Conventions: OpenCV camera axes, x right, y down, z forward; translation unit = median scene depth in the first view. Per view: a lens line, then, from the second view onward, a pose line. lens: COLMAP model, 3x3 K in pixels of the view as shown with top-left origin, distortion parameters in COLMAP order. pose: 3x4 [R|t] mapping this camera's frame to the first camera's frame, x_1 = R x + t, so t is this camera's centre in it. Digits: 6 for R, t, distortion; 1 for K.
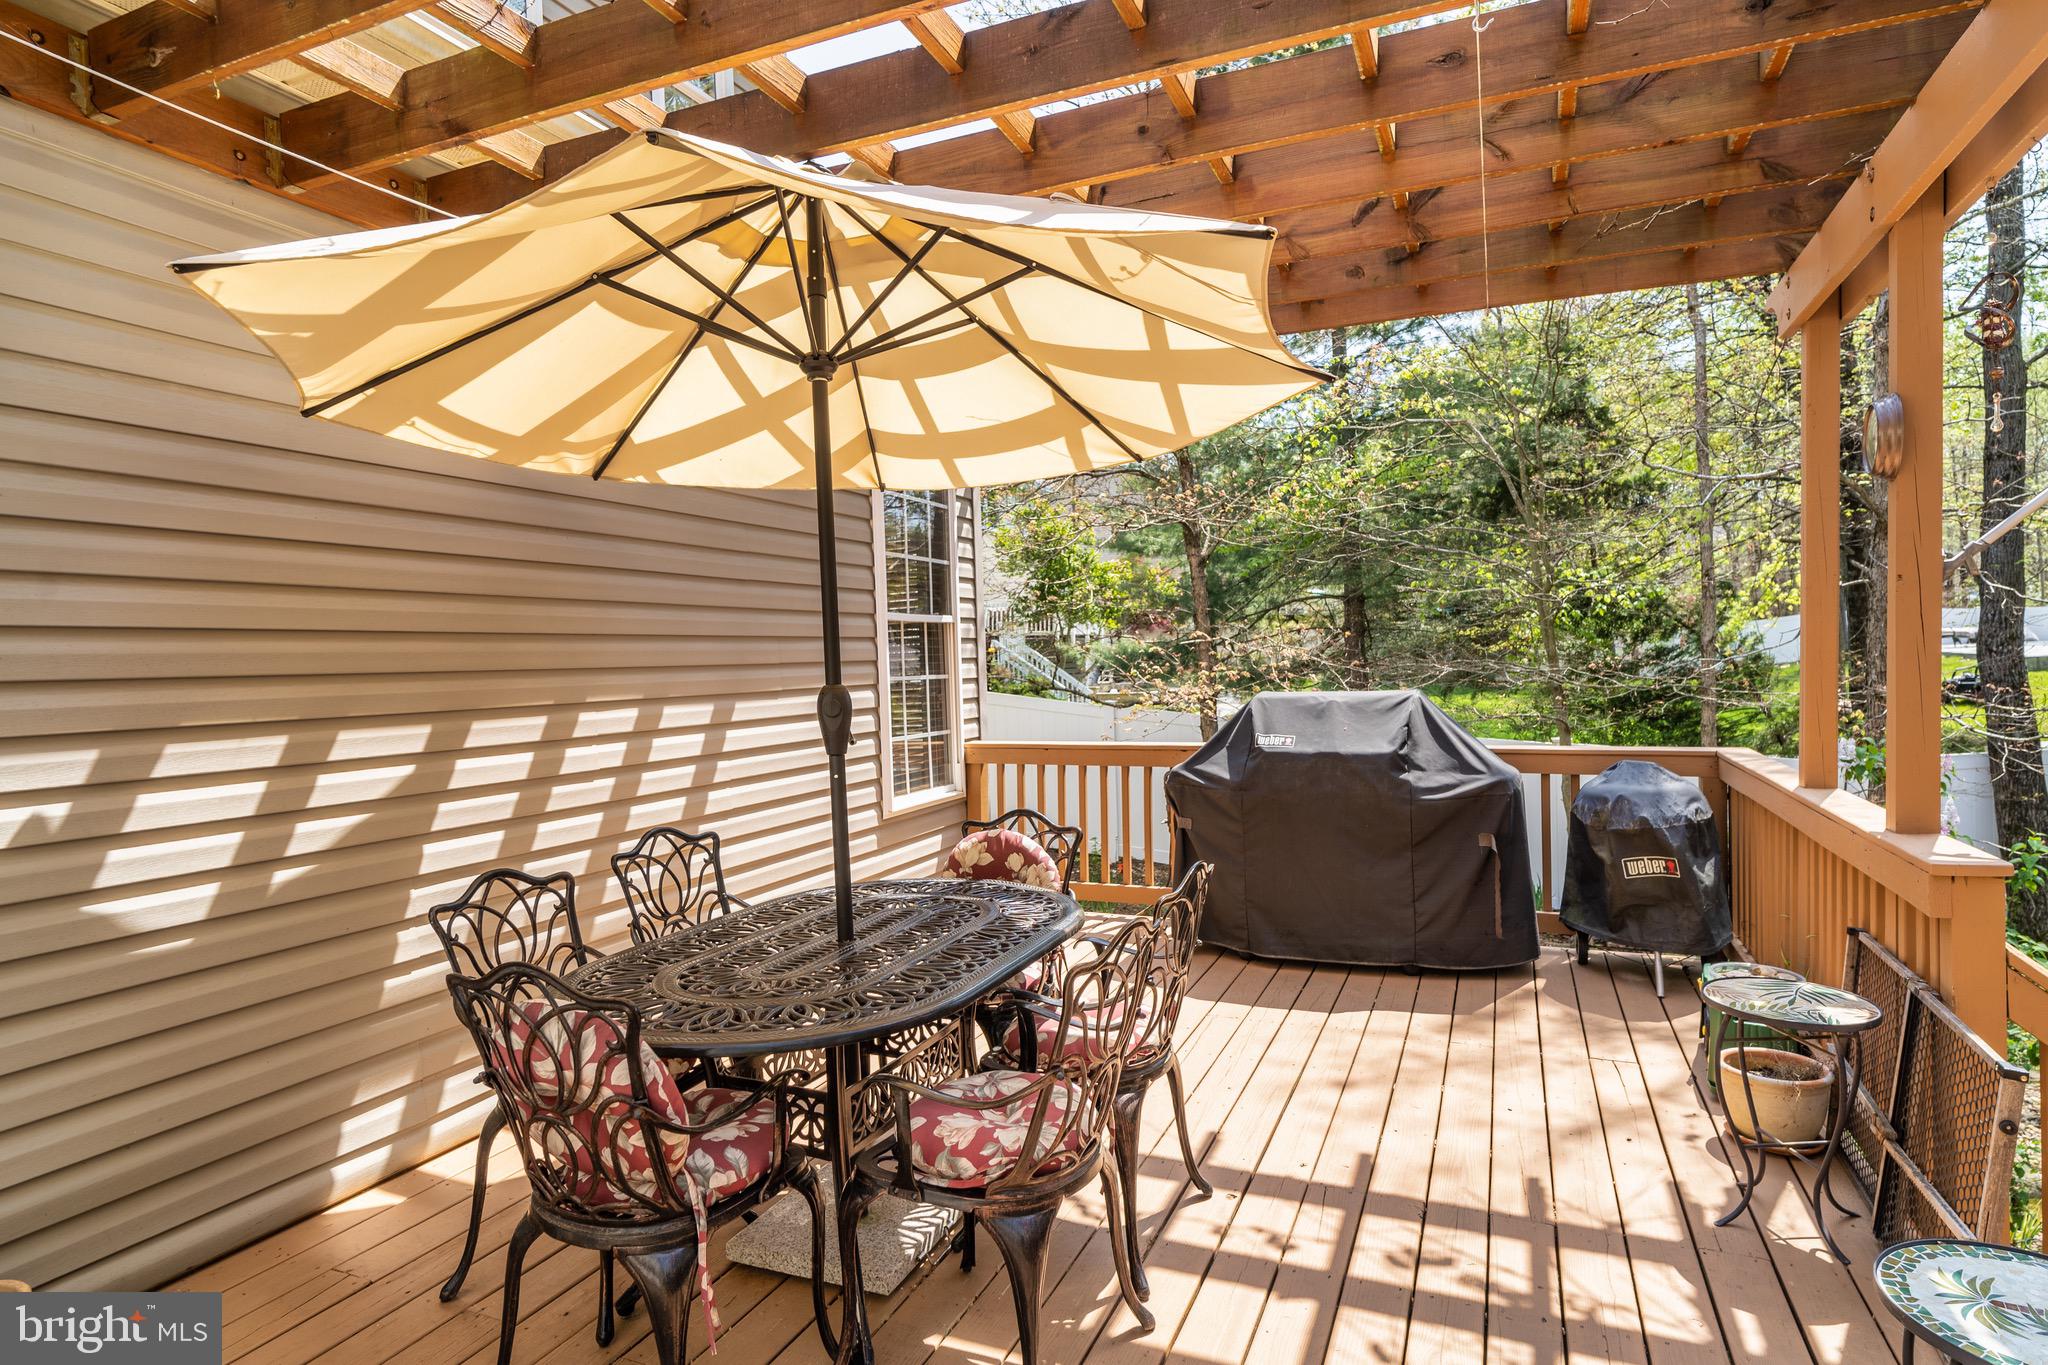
lens RADIAL K [[1080.6, 0, 1031.6], [0, 1080.6, 683.6], [0, 0, 1]] dist [-0.005209, 0.000069]
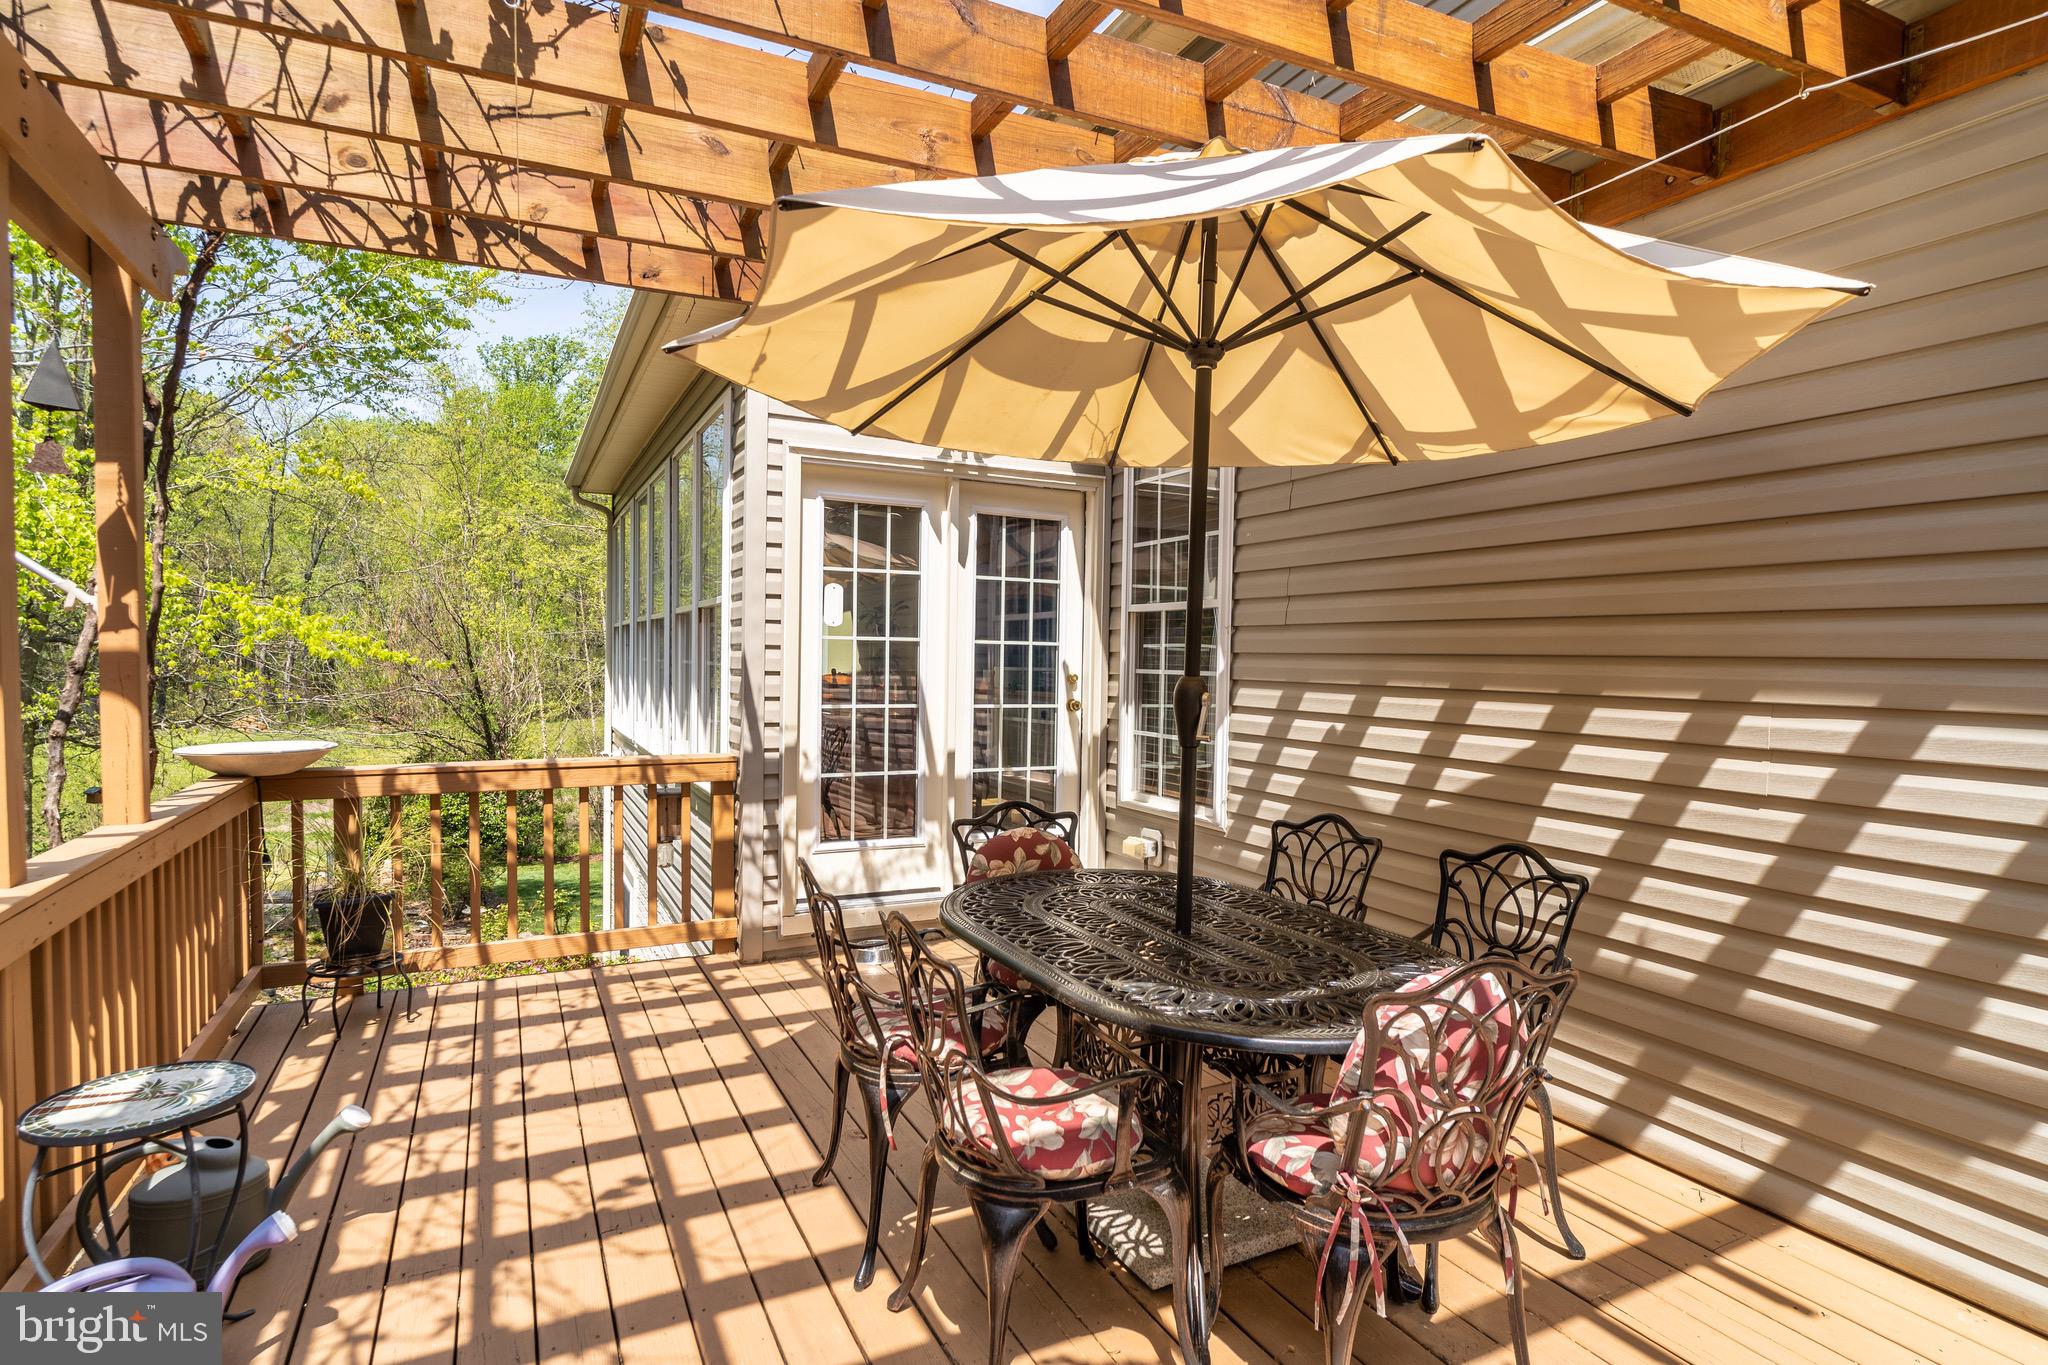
lens RADIAL K [[1080.6, 0, 1031.6], [0, 1080.6, 683.6], [0, 0, 1]] dist [-0.005209, 0.000069]
pose [[-0.646297, 0.042073, -0.761925, 0.640666], [-0.009900, 0.997933, 0.063502, -0.050494], [0.763022, 0.048584, -0.644544, 1.463947]]
